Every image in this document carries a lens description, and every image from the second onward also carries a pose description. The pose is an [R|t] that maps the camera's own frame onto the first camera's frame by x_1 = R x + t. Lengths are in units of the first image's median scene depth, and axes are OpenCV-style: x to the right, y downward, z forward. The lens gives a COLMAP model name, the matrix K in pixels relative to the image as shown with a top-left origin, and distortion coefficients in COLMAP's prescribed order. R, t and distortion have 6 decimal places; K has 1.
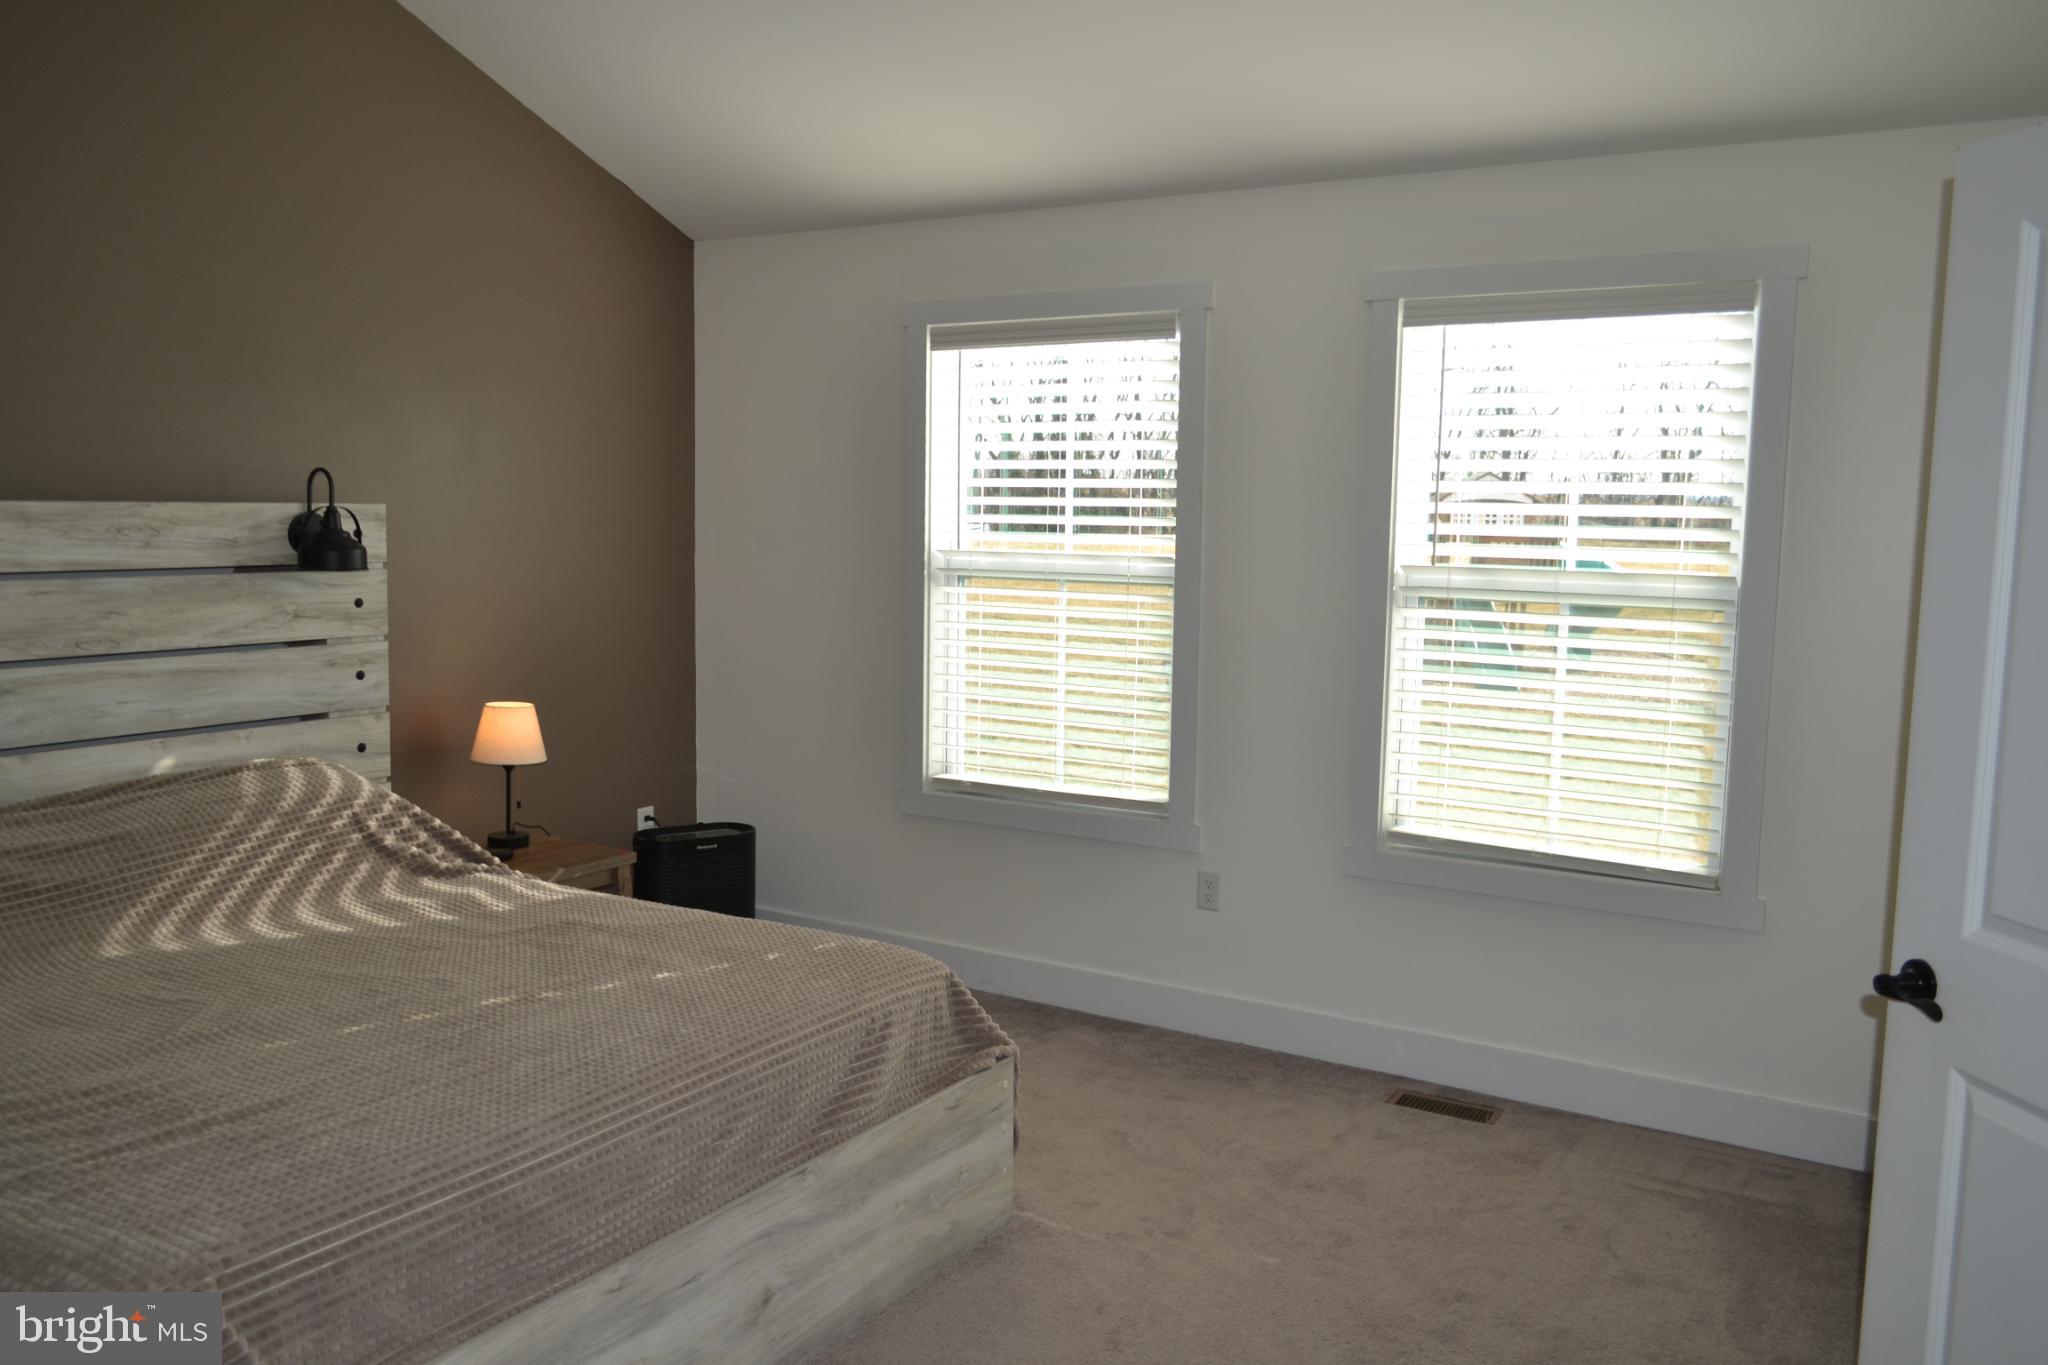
lens RADIAL K [[1615.0, 0, 1024.0], [0, 1615.0, 682.5], [0, 0, 1]] dist [-0.010611, 0.006624]
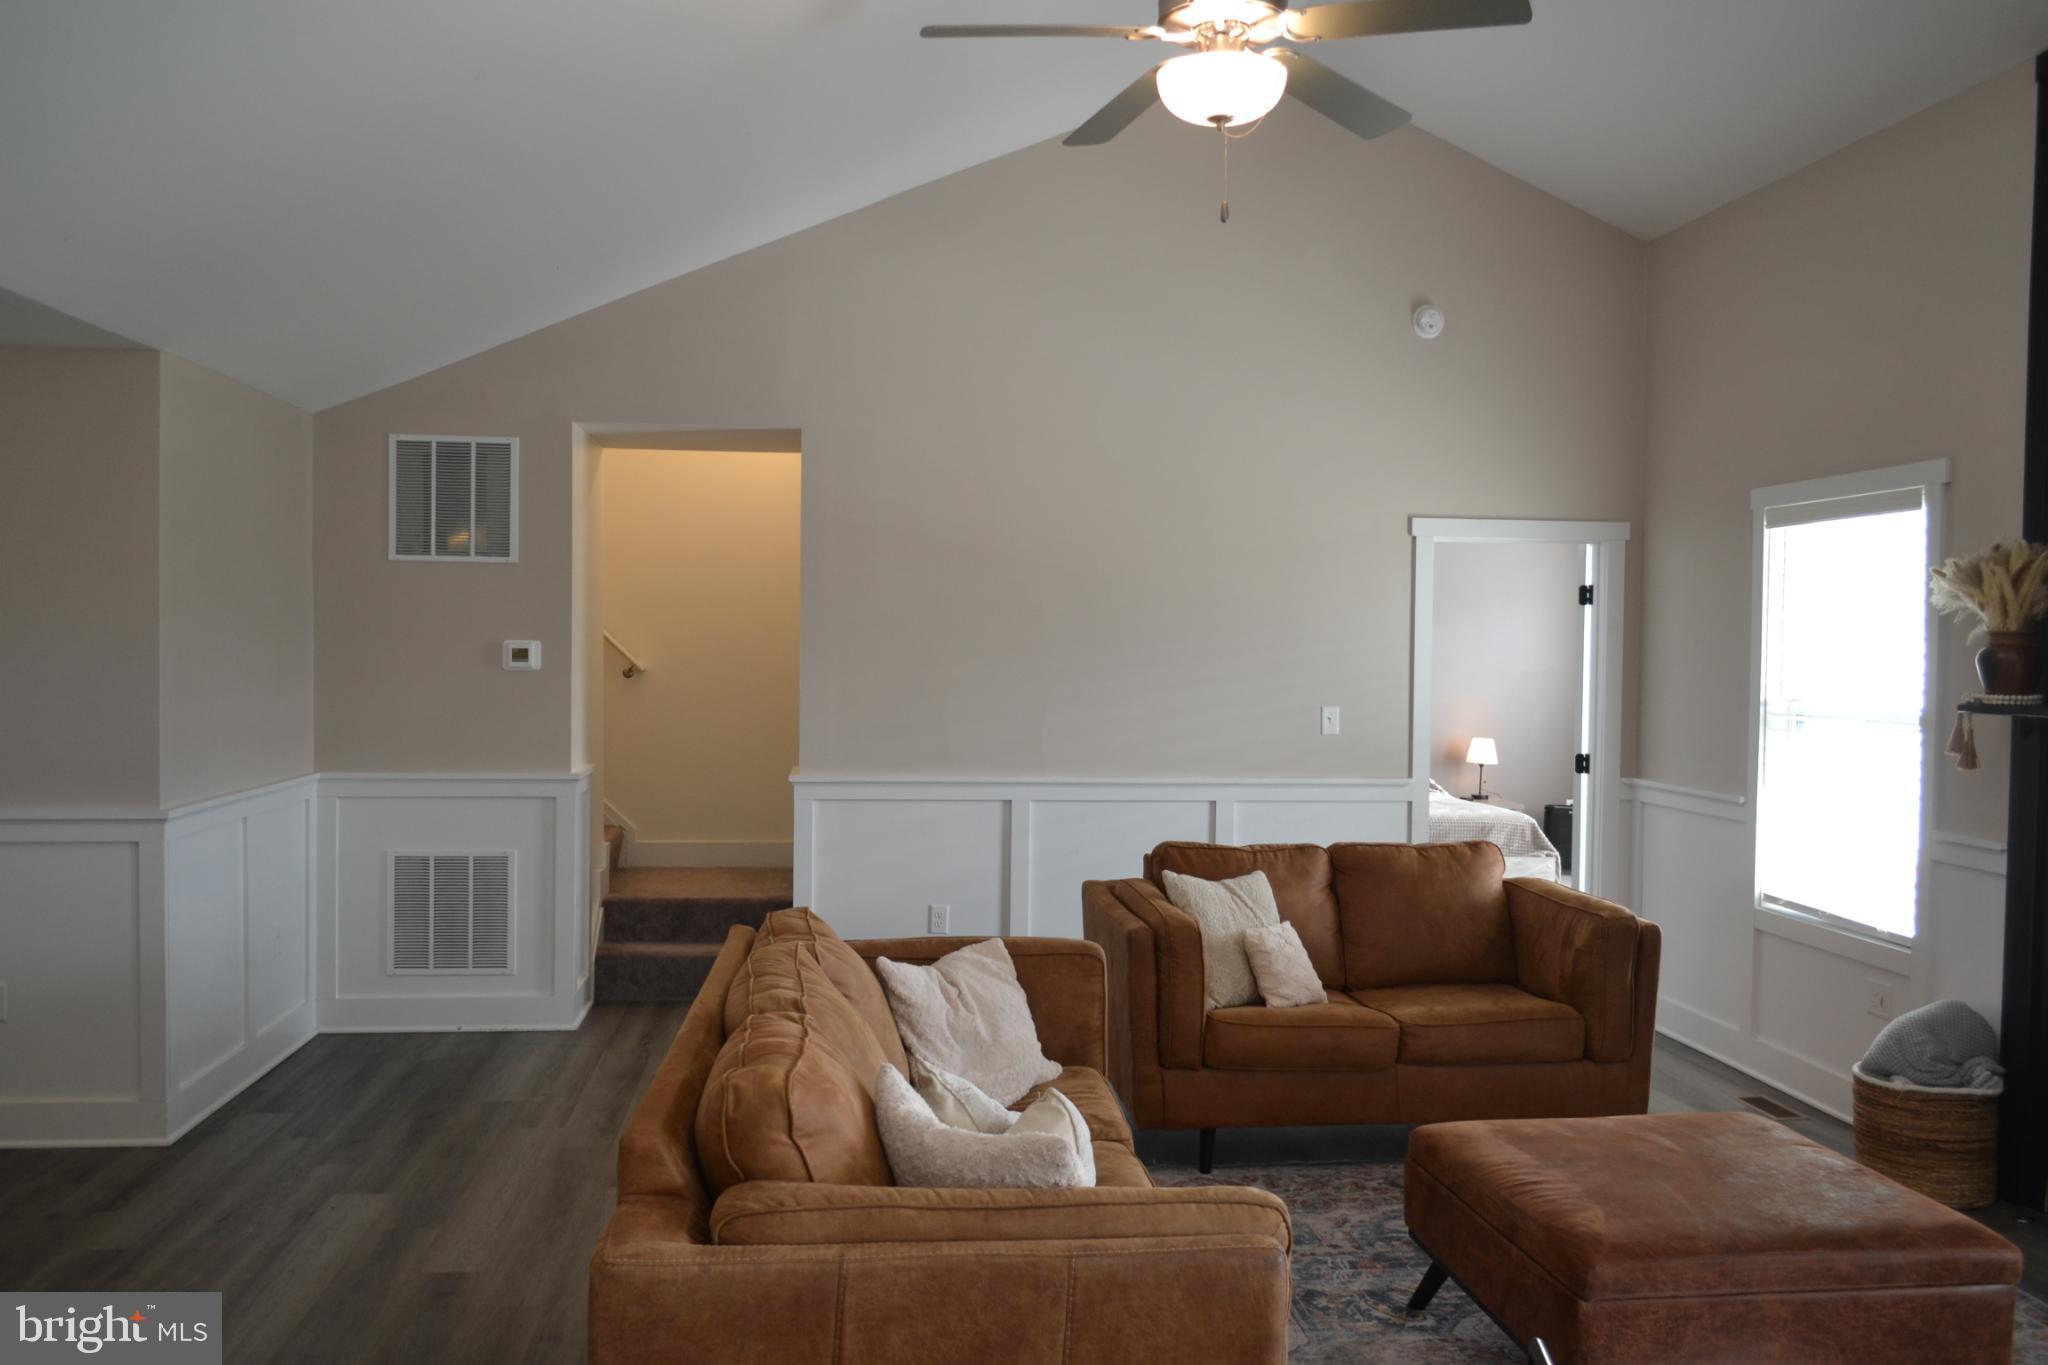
lens RADIAL K [[1594.6, 0, 1024.0], [0, 1594.6, 682.5], [0, 0, 1]] dist [0.078622, 0.000781]
pose [[0.633808, 0.019311, -0.773249, 1.336702], [-0.086300, 0.995212, -0.045884, 0.121558], [0.768661, 0.095813, 0.632440, -1.266518]]
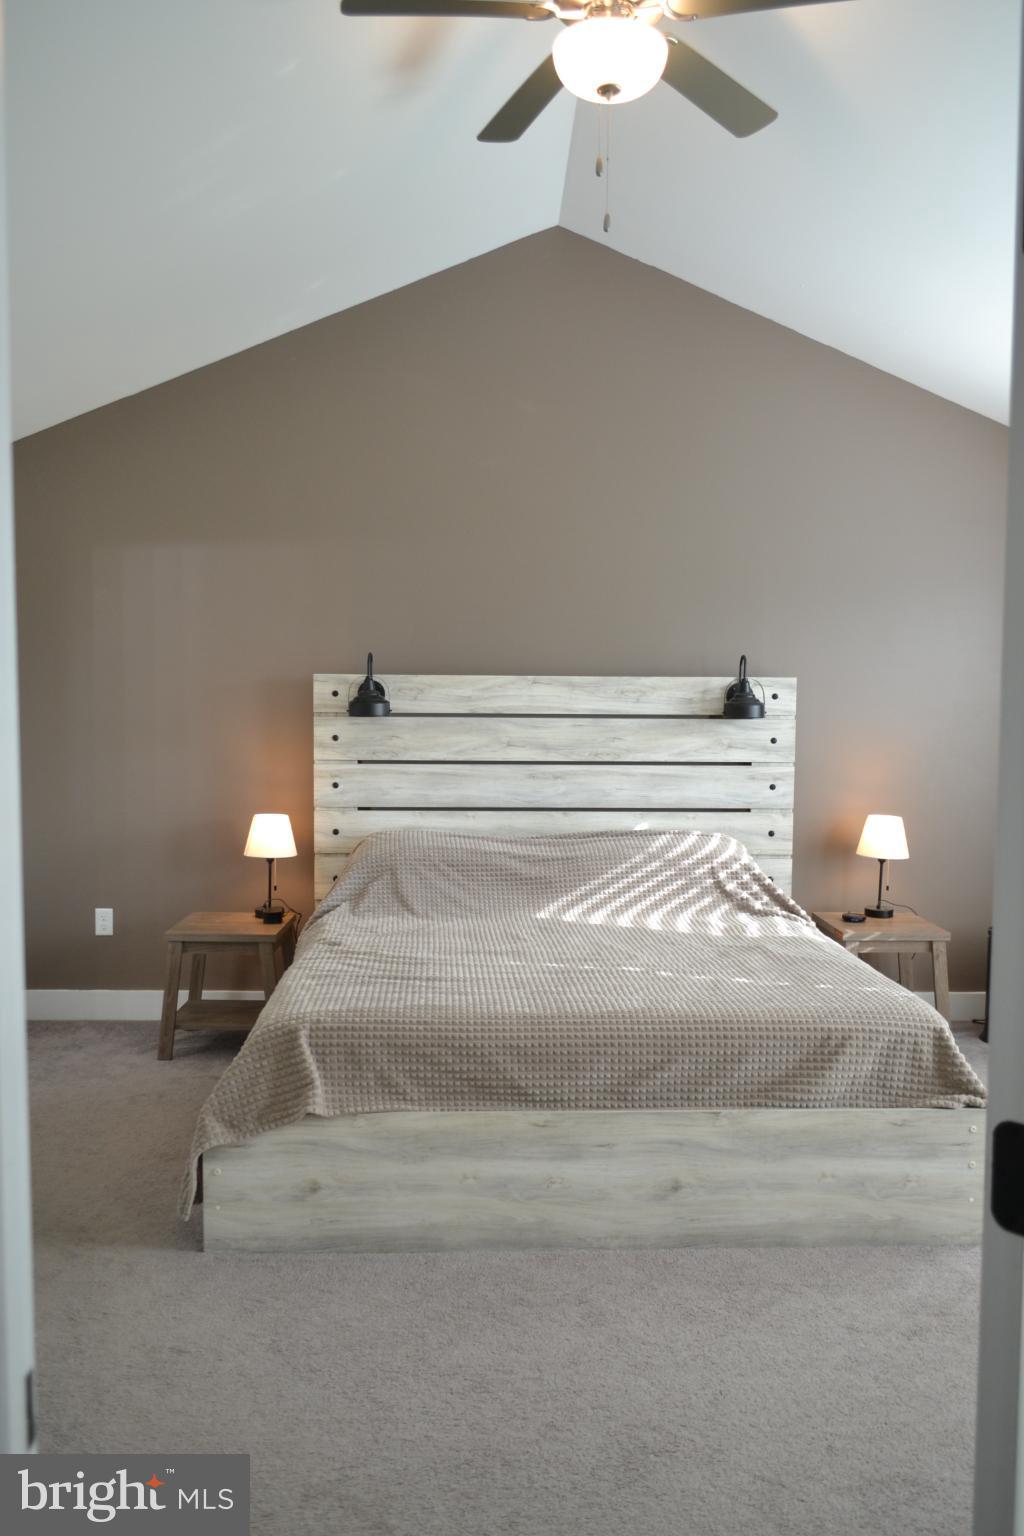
lens RADIAL K [[1211.2, 0, 508.6], [0, 1211.2, 758.1], [0, 0, 1]] dist [-0.010611, 0.006624]
pose [[0.563261, 0.035236, -0.825528, 0.469599], [-0.088478, 0.995918, -0.017861, 0.012842], [0.821528, 0.083101, 0.564079, 0.142722]]
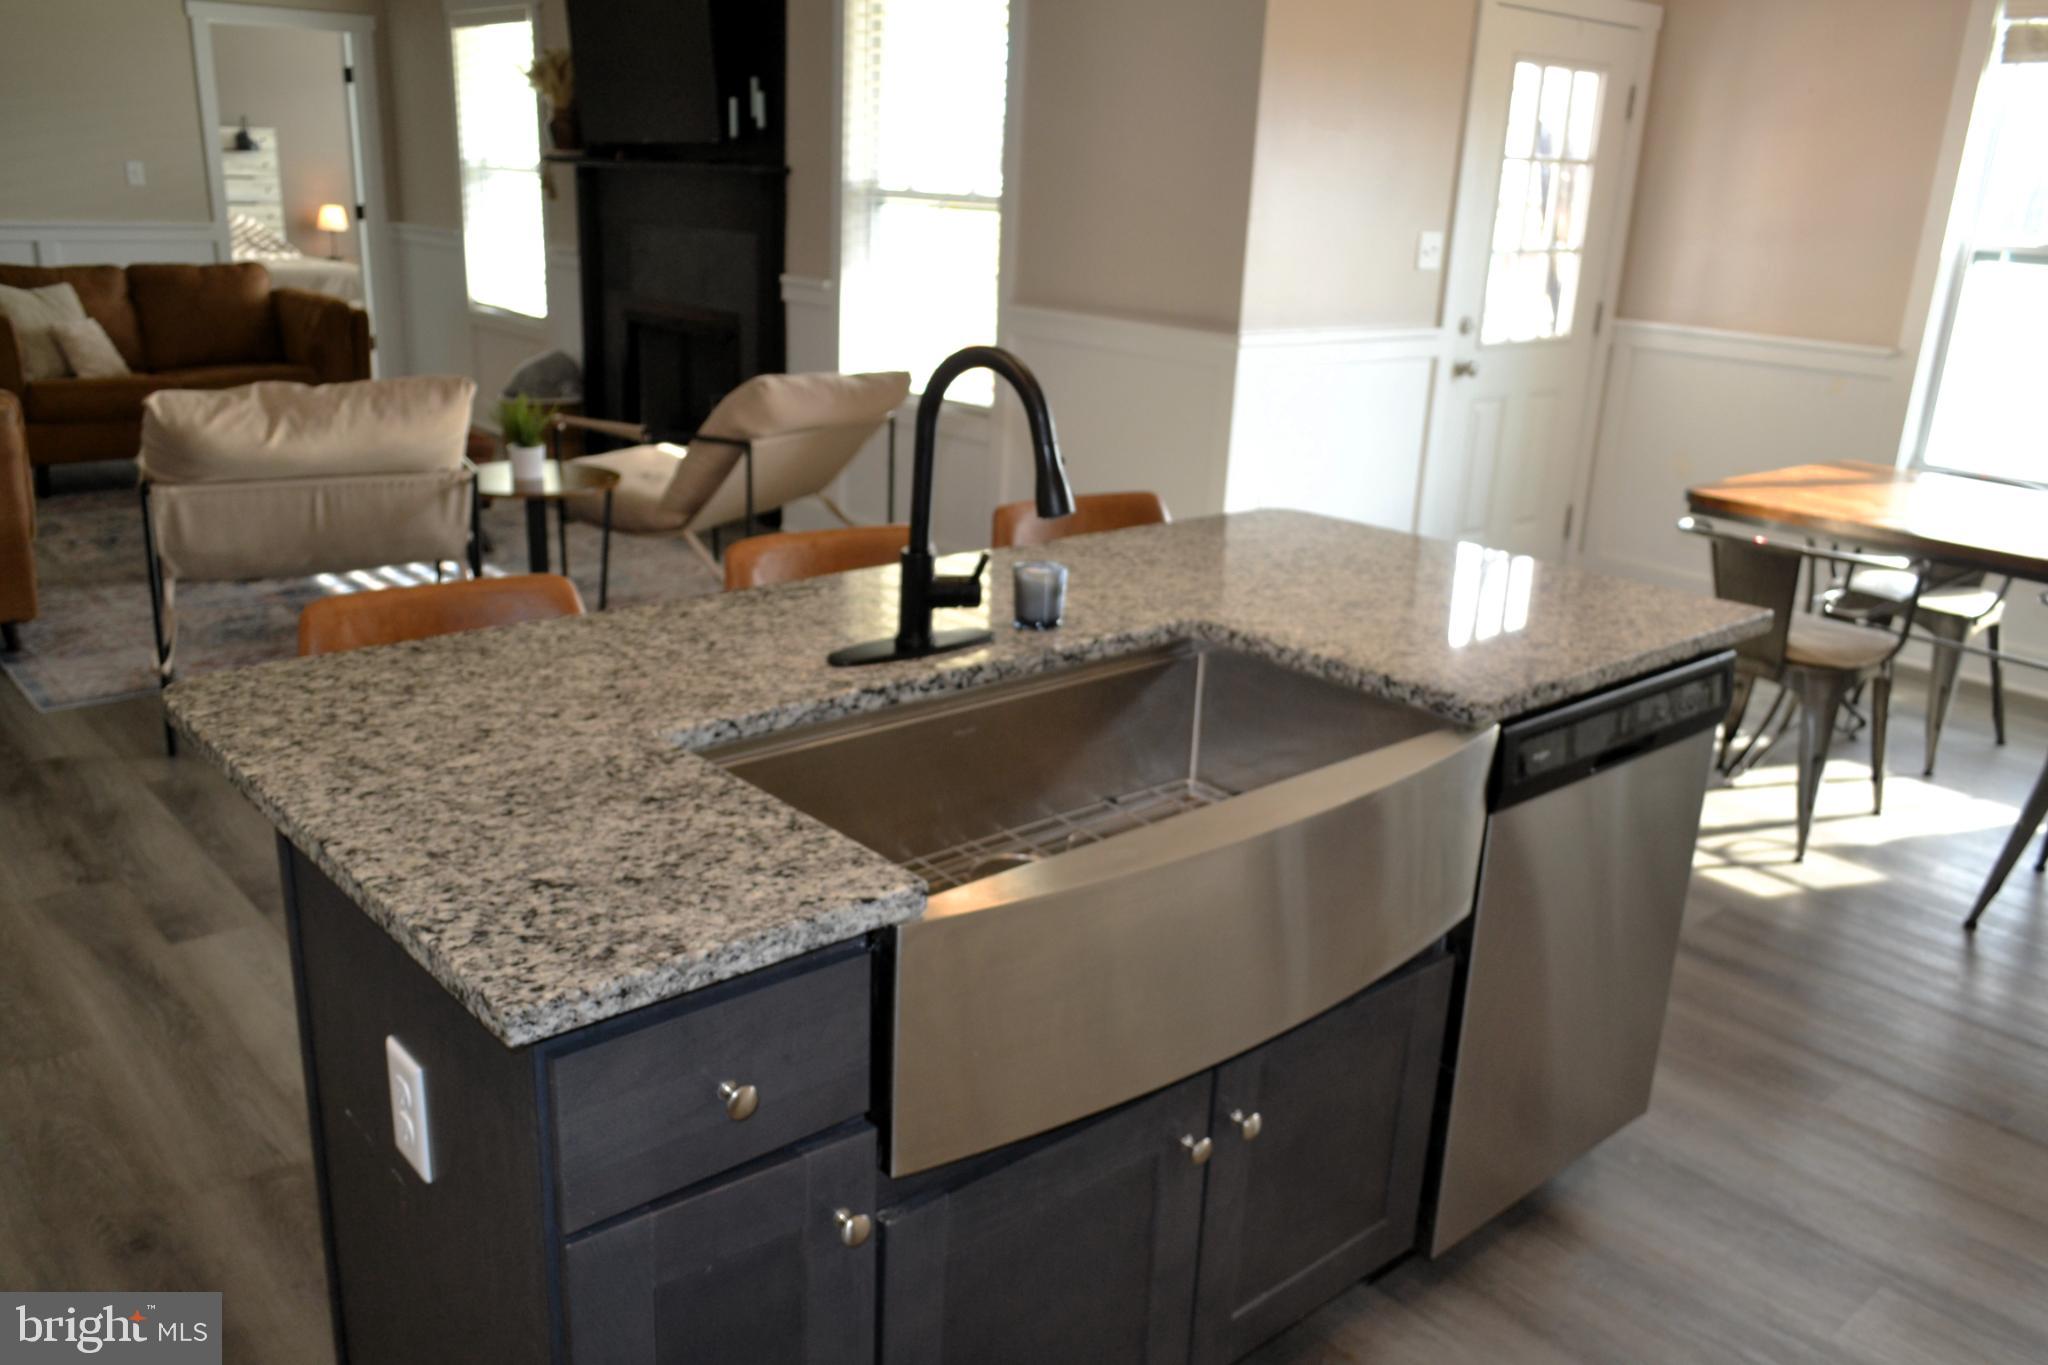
lens RADIAL K [[1615.0, 0, 1024.0], [0, 1615.0, 682.5], [0, 0, 1]] dist [-0.010611, 0.006624]
pose [[0.960319, 0.109638, -0.256450, 1.982625], [-0.055679, 0.976349, 0.208910, 0.204277], [0.273289, -0.186341, 0.943711, -1.746185]]
